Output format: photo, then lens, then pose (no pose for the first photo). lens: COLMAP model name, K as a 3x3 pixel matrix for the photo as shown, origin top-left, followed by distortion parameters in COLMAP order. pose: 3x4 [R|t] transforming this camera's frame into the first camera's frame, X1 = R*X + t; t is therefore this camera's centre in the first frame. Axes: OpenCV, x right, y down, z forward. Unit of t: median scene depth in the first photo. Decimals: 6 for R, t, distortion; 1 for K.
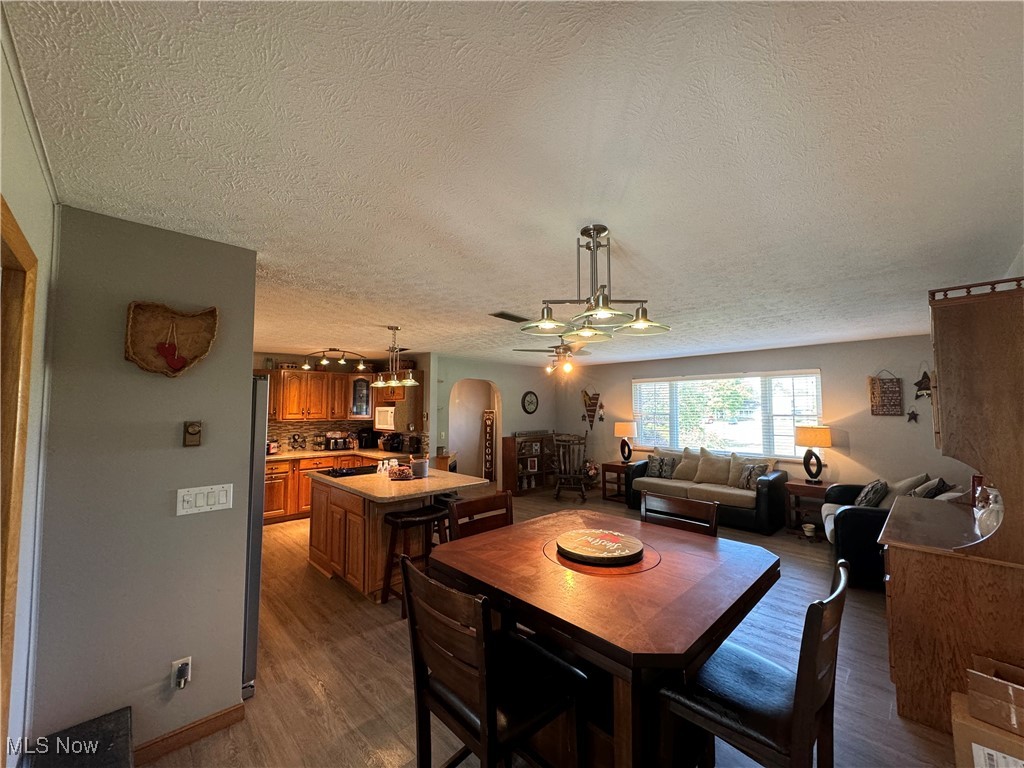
lens RADIAL K [[405.7, 0, 519.8], [0, 405.7, 386.0], [0, 0, 1]] dist [0.000161, -0.000010]
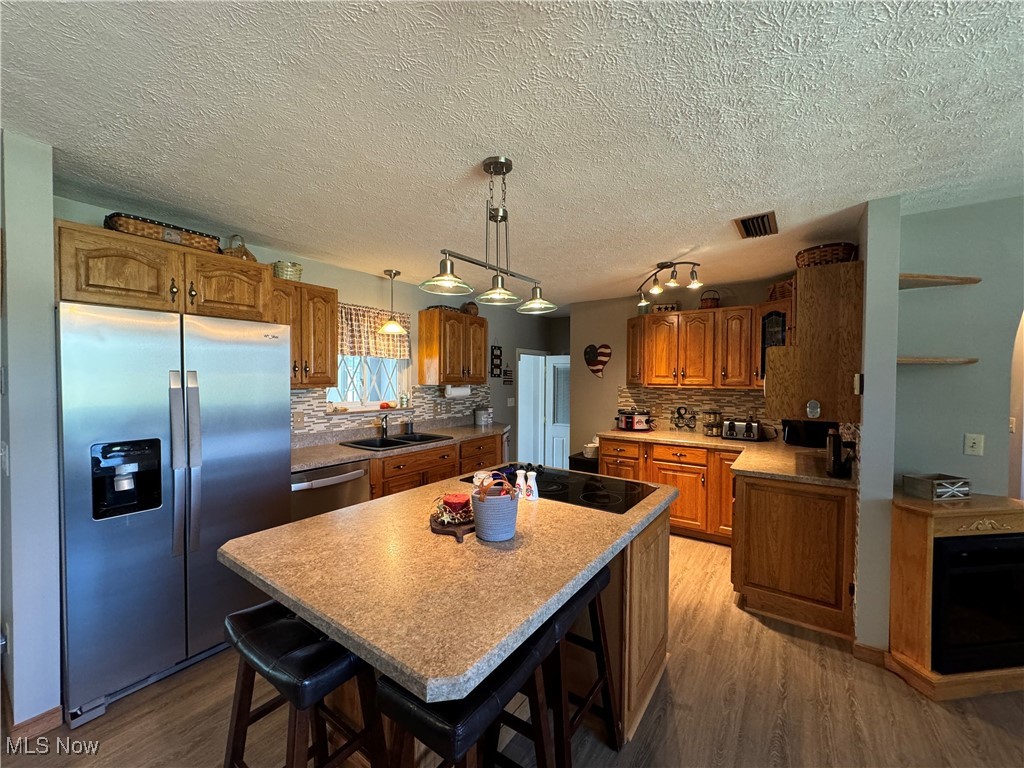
lens RADIAL K [[405.7, 0, 512.3], [0, 405.7, 384.6], [0, 0, 1]] dist [0.000161, -0.000010]
pose [[0.172004, 0.019231, -0.984909, 0.069750], [0.045882, 0.998568, 0.027510, 0.049695], [0.984027, -0.049922, 0.170875, 0.605588]]
